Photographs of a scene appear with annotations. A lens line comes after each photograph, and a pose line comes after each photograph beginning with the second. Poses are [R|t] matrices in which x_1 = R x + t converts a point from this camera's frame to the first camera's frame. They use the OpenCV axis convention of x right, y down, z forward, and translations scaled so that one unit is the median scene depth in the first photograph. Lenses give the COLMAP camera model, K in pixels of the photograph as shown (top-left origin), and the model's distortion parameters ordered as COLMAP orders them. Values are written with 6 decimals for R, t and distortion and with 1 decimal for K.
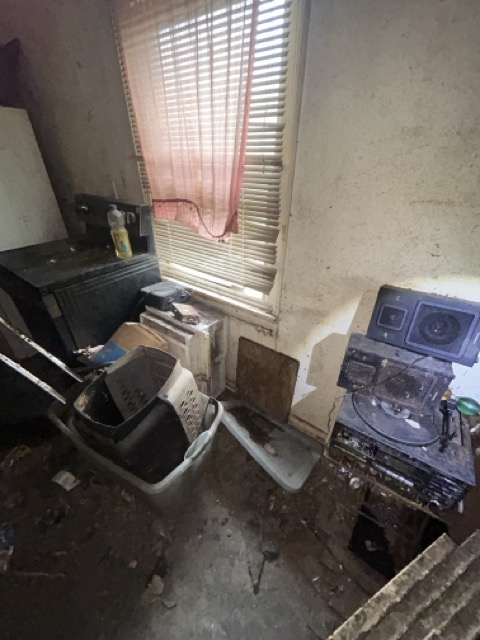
lens RADIAL K [[260.4, 0, 239.0], [0, 260.4, 319.0], [0, 0, 1]] dist [-0.003044, 0.001743]
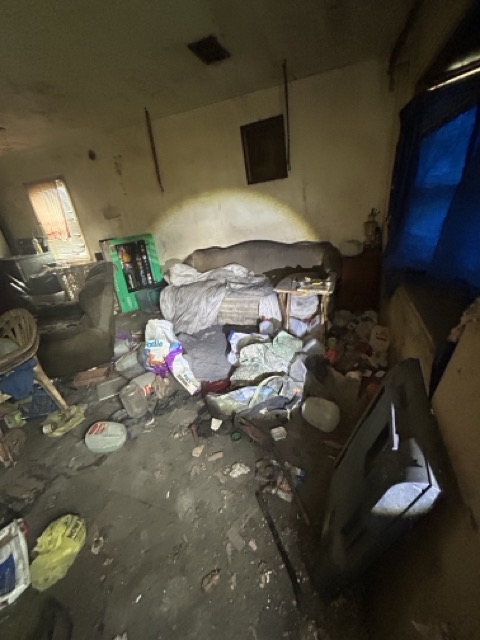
lens RADIAL K [[260.4, 0, 242.4], [0, 260.4, 318.5], [0, 0, 1]] dist [-0.003044, 0.001743]
pose [[0.944907, -0.225416, 0.237356, 1.190992], [0.259514, 0.957812, -0.123486, 1.937486], [-0.199506, 0.178280, 0.963542, -2.989484]]
